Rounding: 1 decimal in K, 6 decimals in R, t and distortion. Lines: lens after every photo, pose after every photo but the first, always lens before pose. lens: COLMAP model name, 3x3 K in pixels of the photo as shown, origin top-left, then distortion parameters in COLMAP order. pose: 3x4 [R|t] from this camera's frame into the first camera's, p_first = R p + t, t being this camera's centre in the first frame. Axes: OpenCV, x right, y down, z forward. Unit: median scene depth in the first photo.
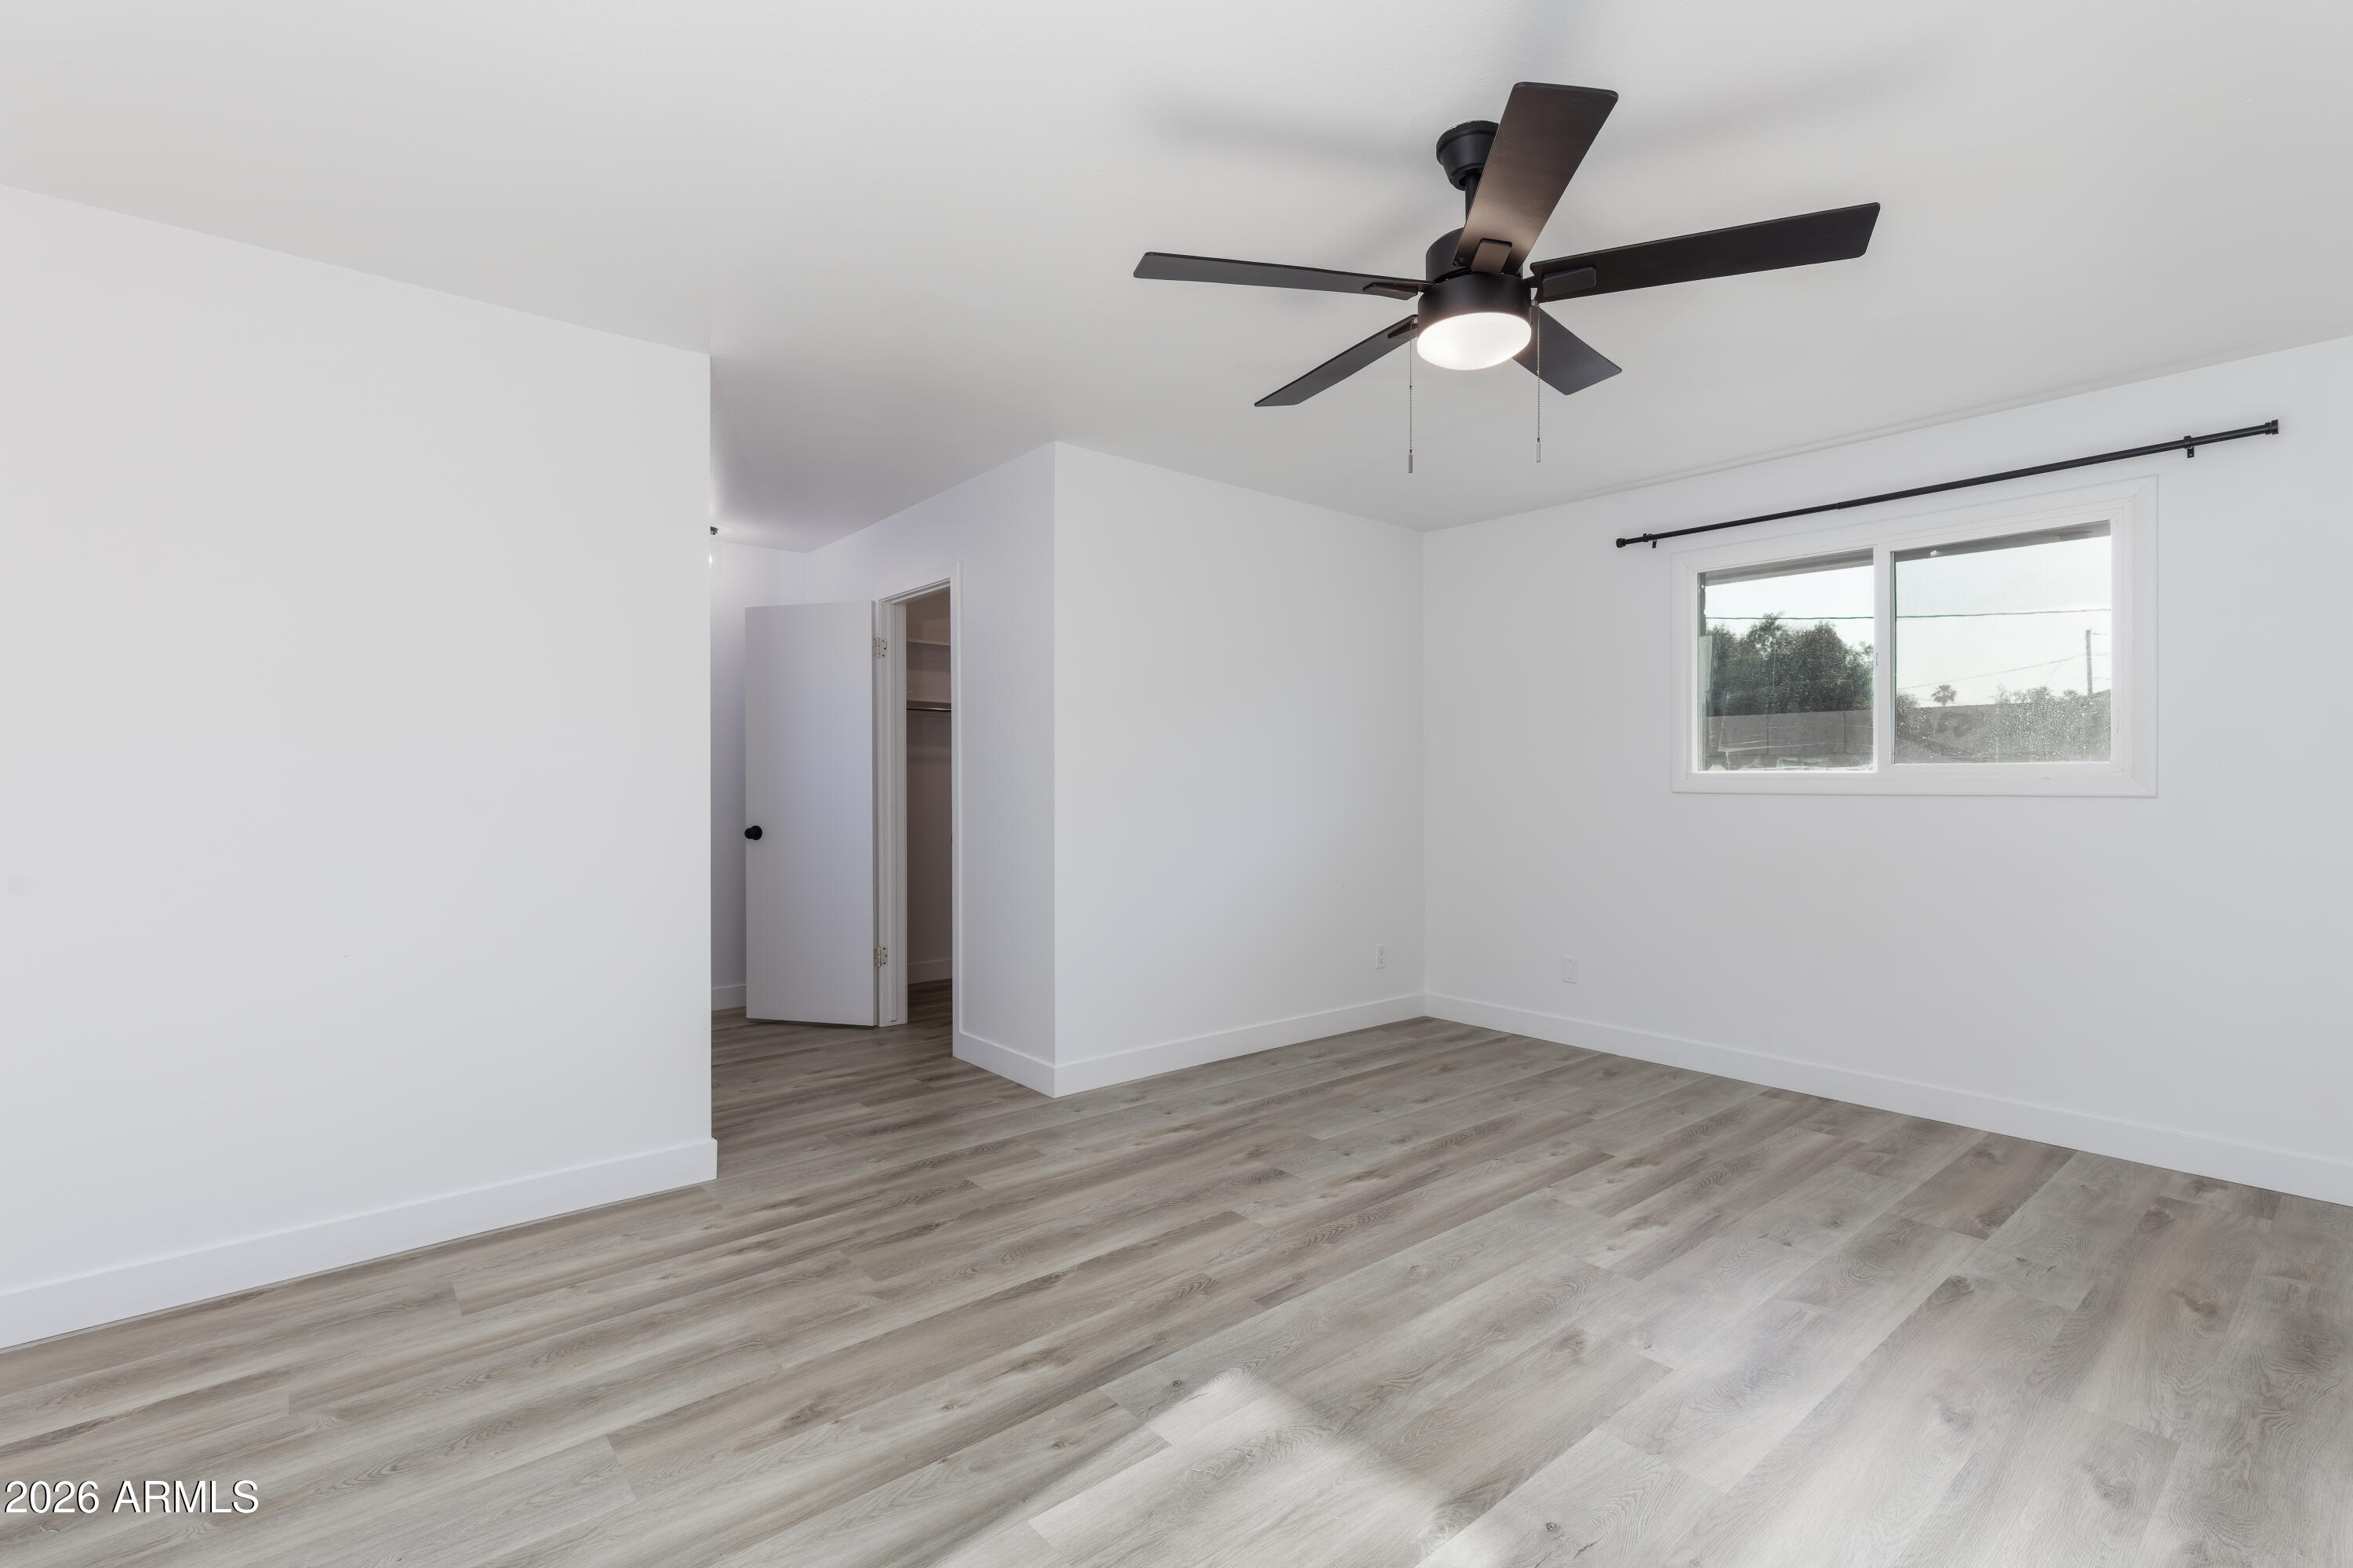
lens RADIAL K [[1076.7, 0, 1173.7], [0, 1076.7, 784.6], [0, 0, 1]] dist [-0.003750, -0.000516]
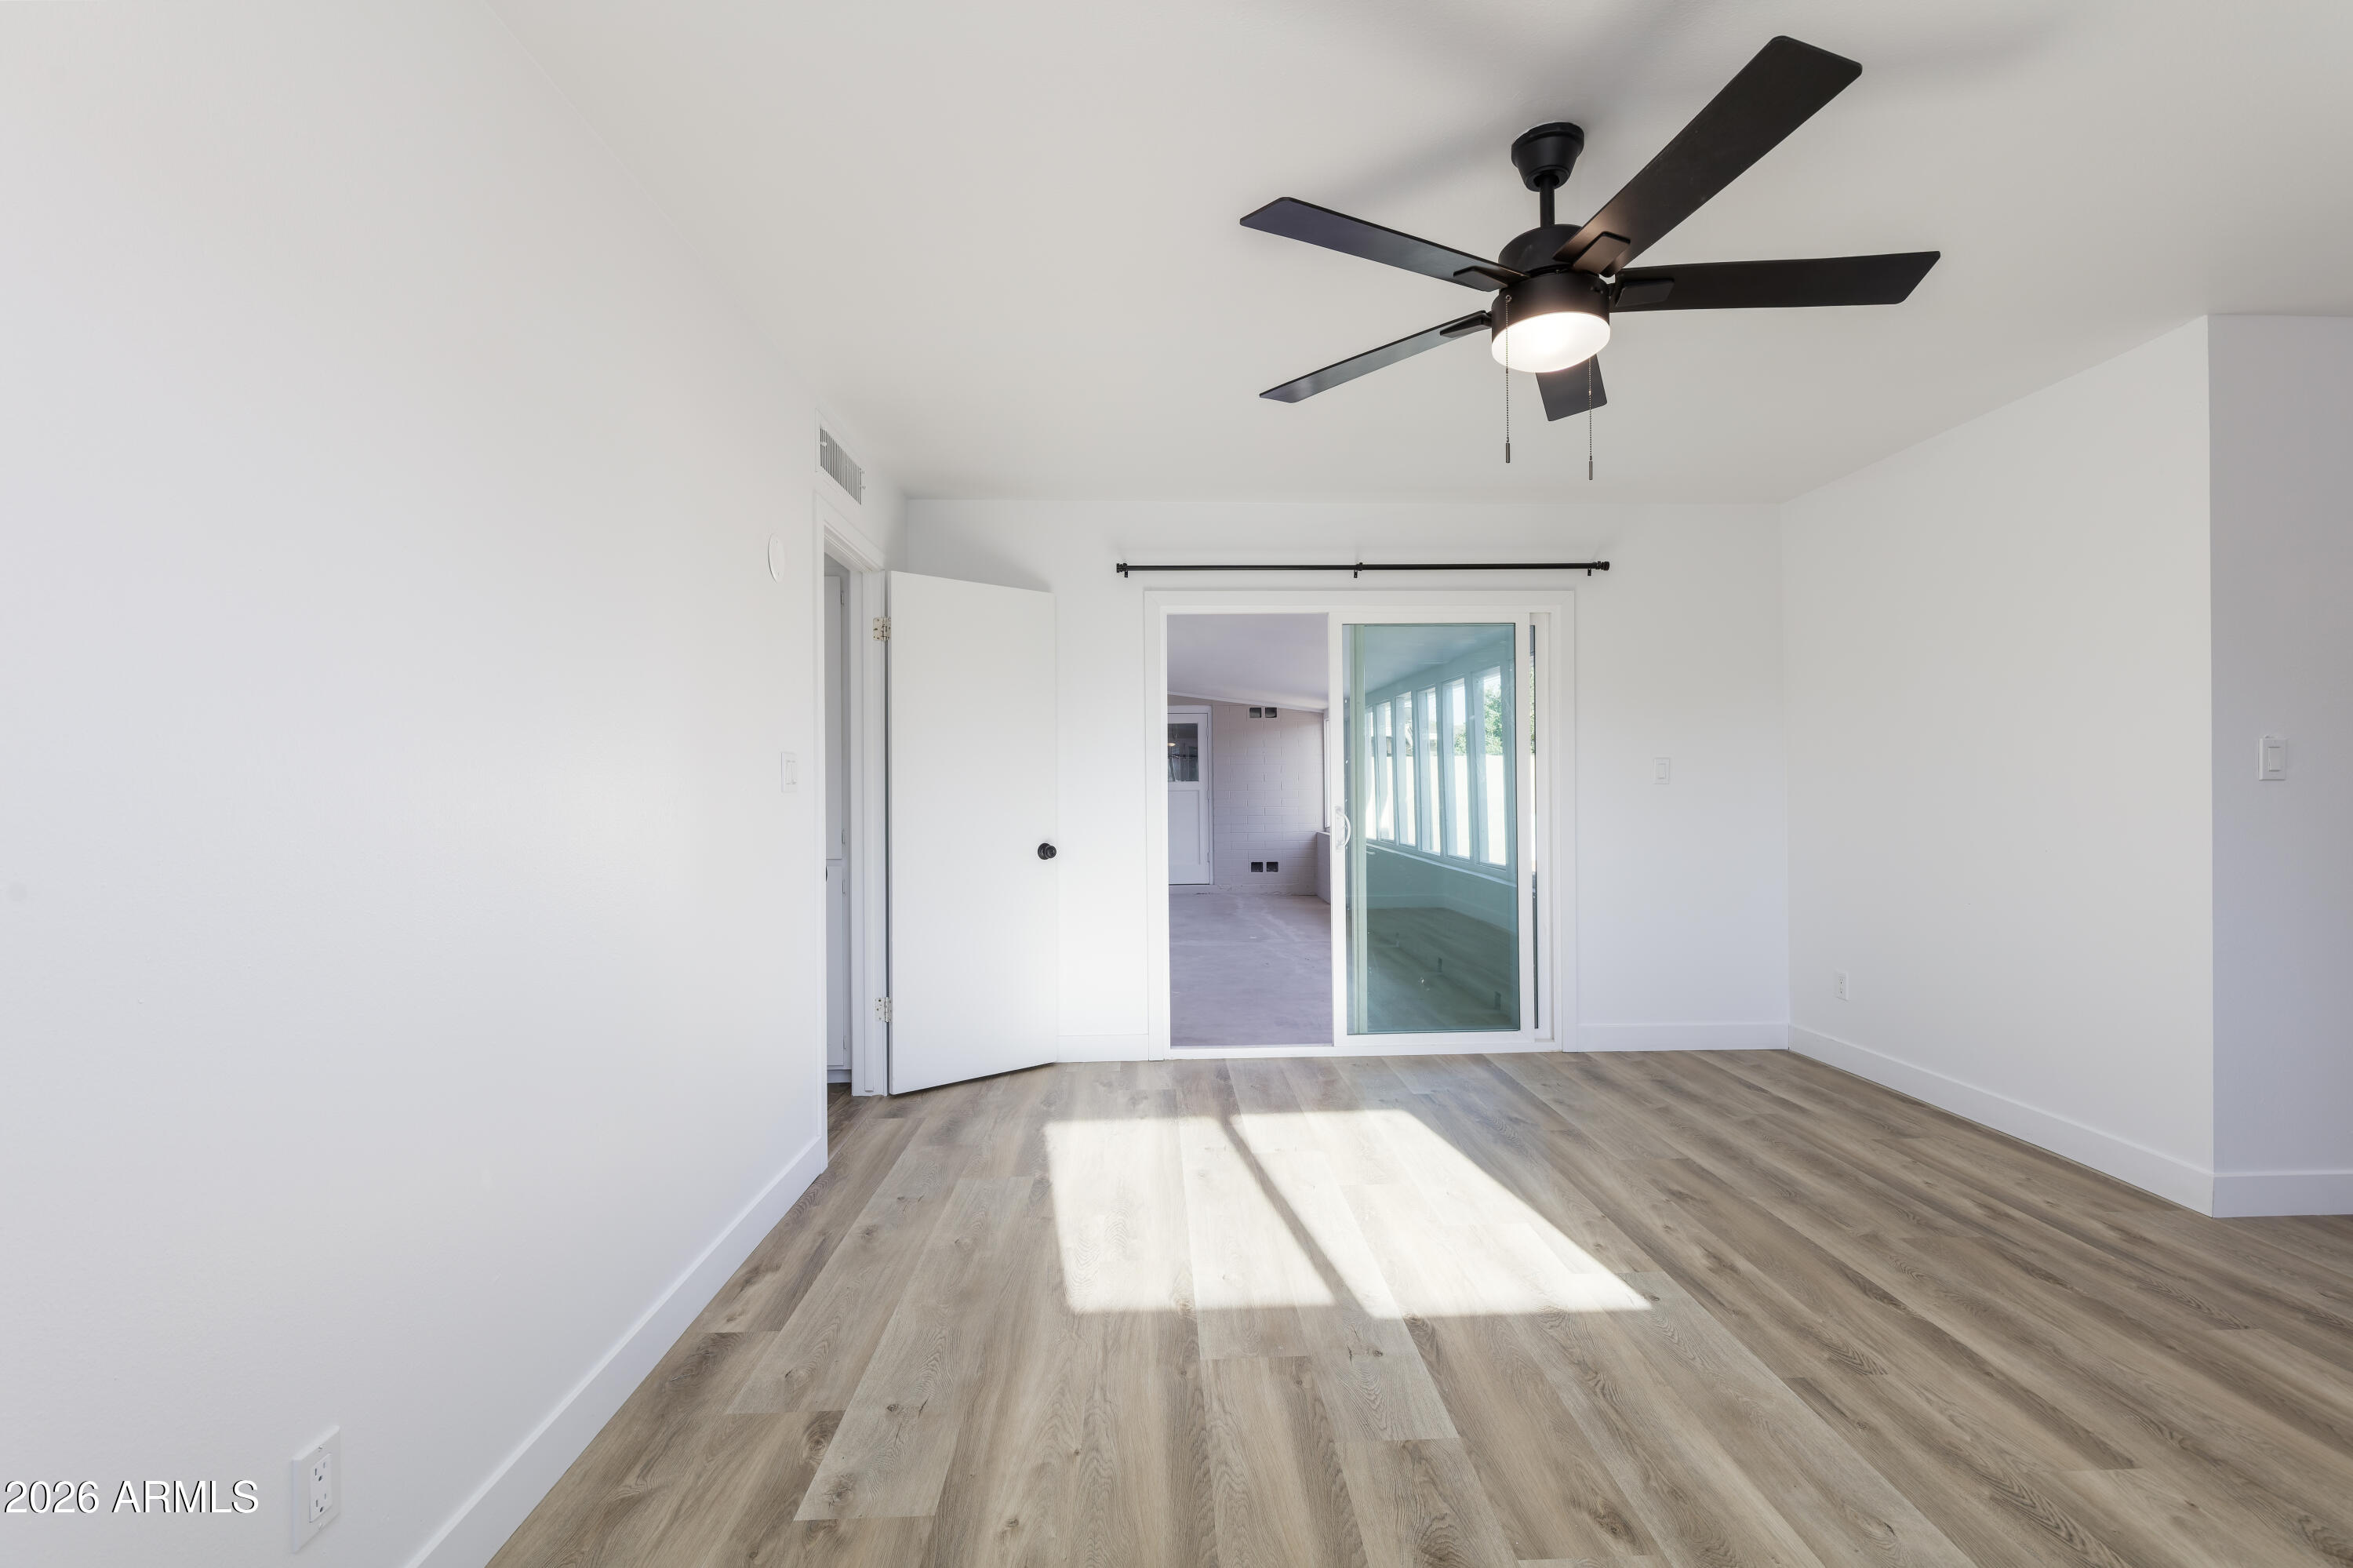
lens RADIAL K [[1076.7, 0, 1186.3], [0, 1076.7, 779.8], [0, 0, 1]] dist [-0.003750, -0.000516]
pose [[-0.617879, 0.005903, -0.786251, 1.056560], [0.006699, 0.999975, 0.002244, -0.017304], [0.786245, -0.003881, -0.617903, 1.122298]]
